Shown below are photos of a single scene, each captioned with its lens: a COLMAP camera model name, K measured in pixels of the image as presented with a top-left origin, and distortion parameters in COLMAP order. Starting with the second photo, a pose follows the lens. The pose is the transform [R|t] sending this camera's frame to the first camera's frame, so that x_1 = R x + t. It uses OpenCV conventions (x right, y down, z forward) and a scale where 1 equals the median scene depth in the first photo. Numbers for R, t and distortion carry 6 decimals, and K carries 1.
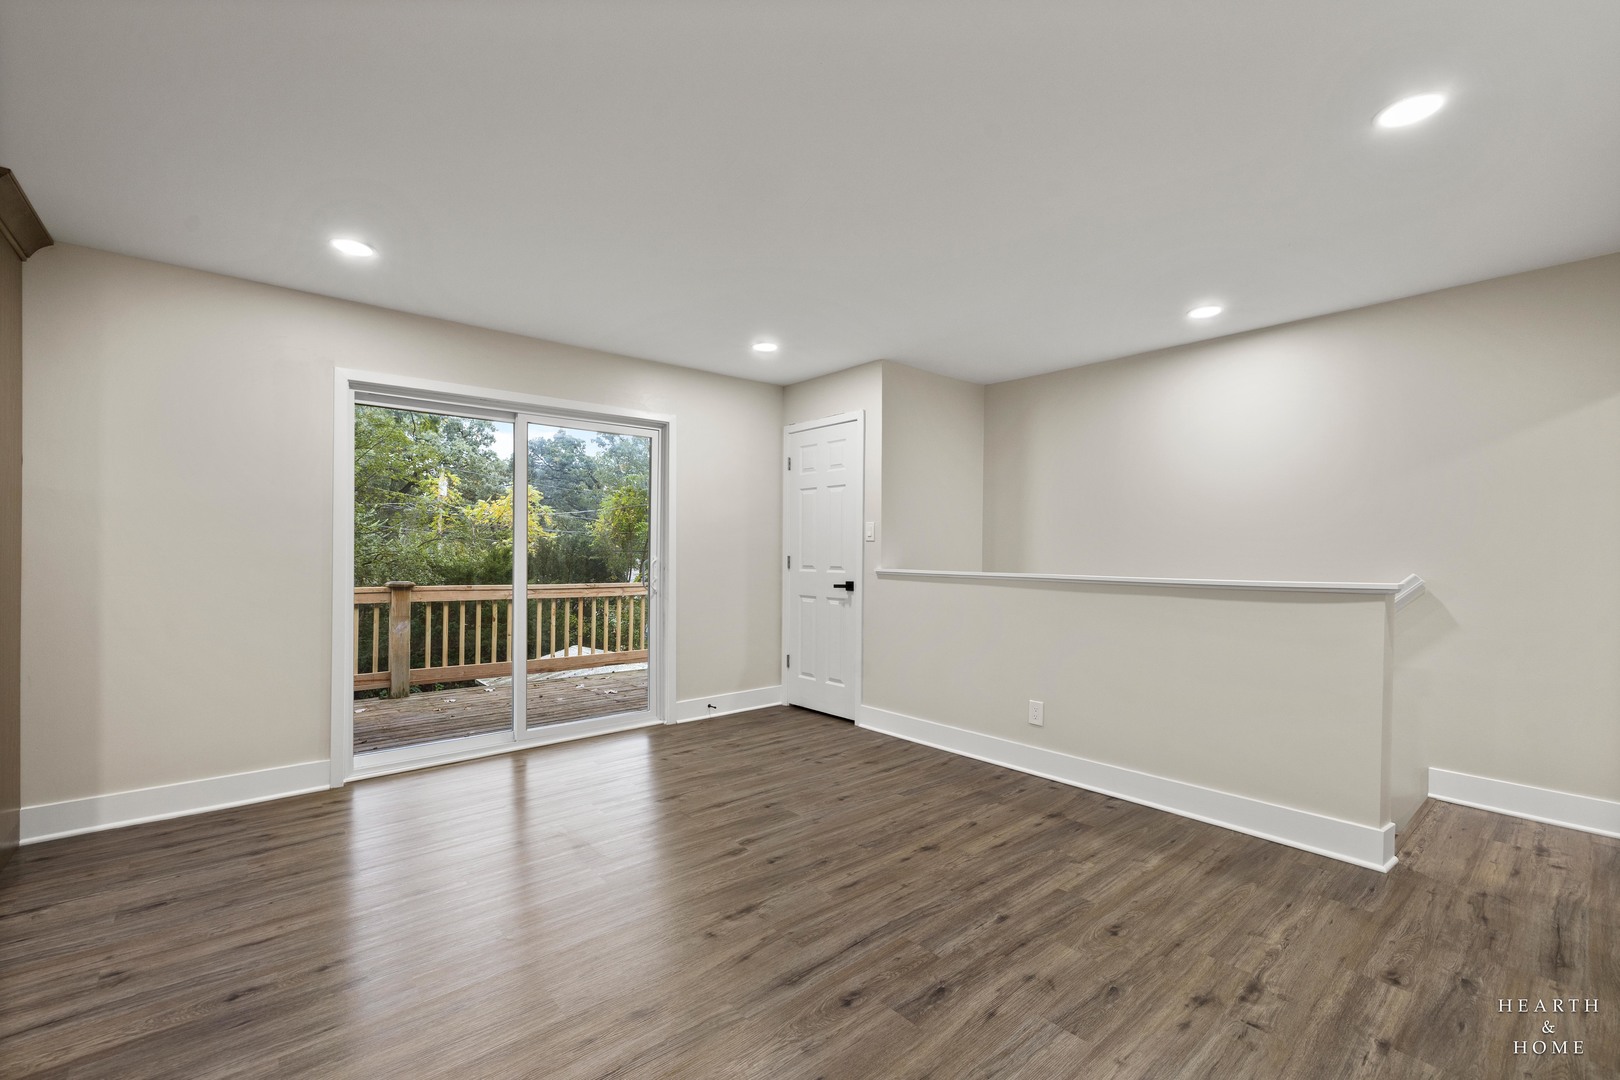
lens RADIAL K [[689.8, 0, 809.4], [0, 689.8, 548.9], [0, 0, 1]] dist [-0.007237, 0.000398]
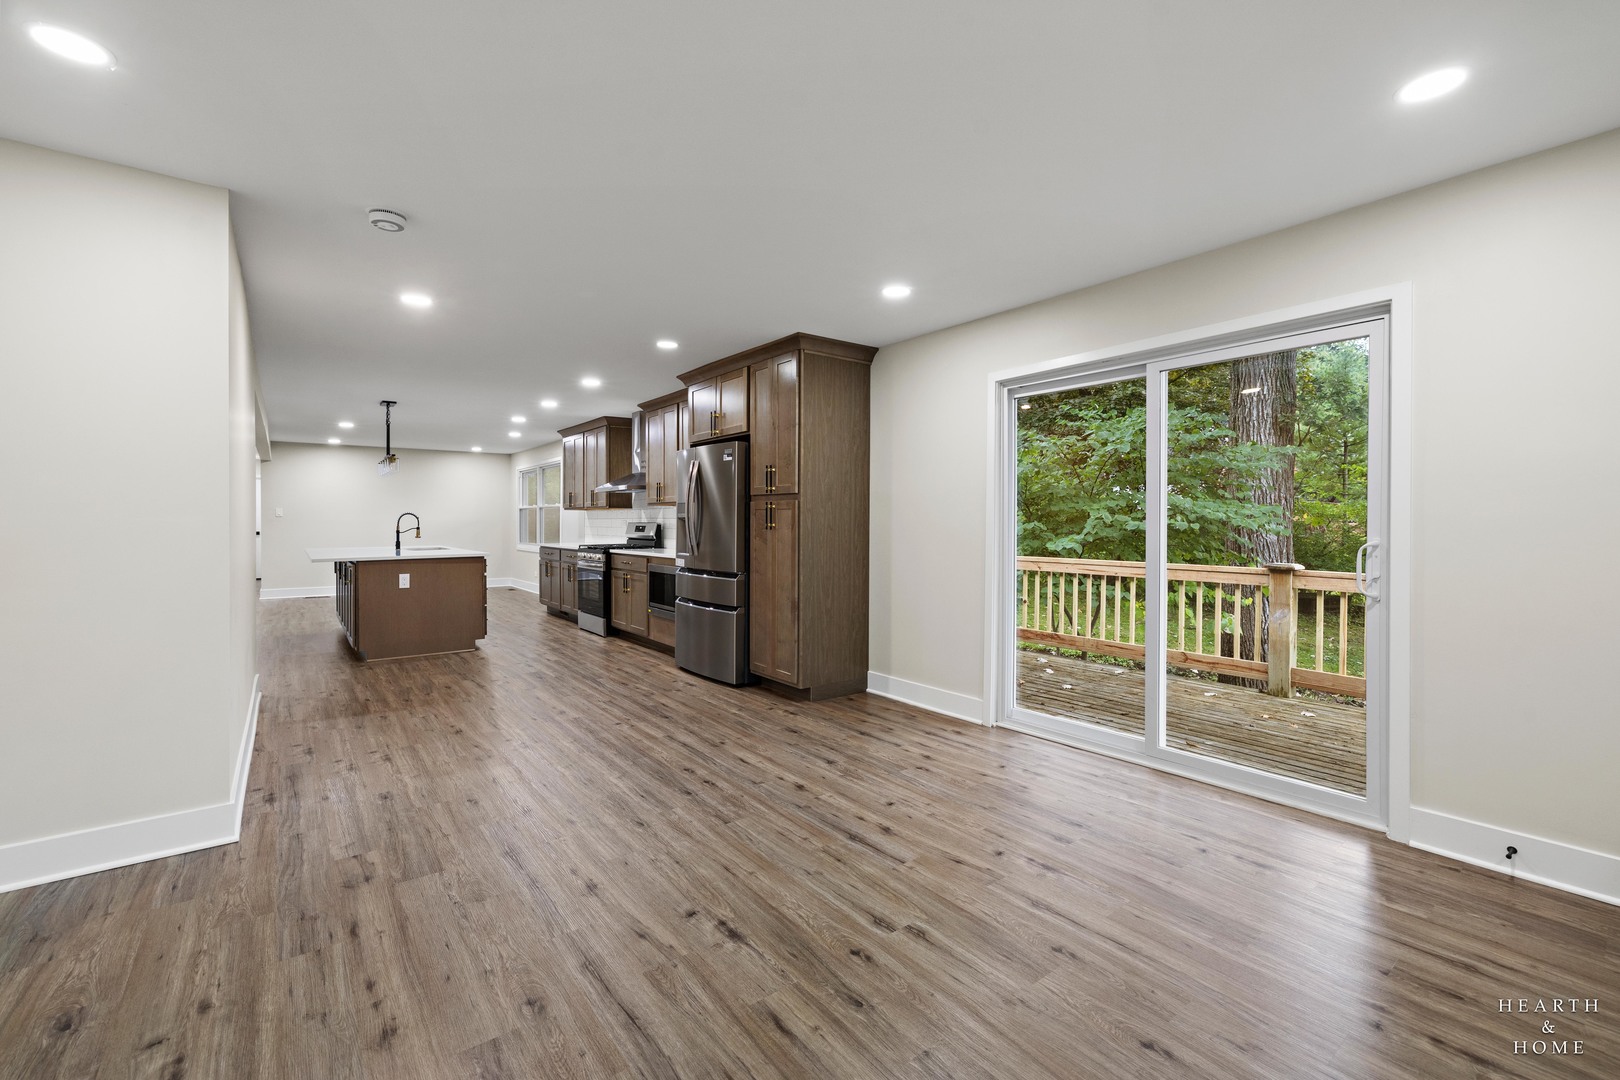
lens RADIAL K [[680.7, 0, 804.2], [0, 680.7, 532.3], [0, 0, 1]] dist [0.002951, 0.000285]
pose [[-0.060923, 0.008613, -0.998105, 0.631140], [0.000633, 0.999963, 0.008590, 0.000477], [0.998142, -0.000109, -0.060926, 0.934329]]
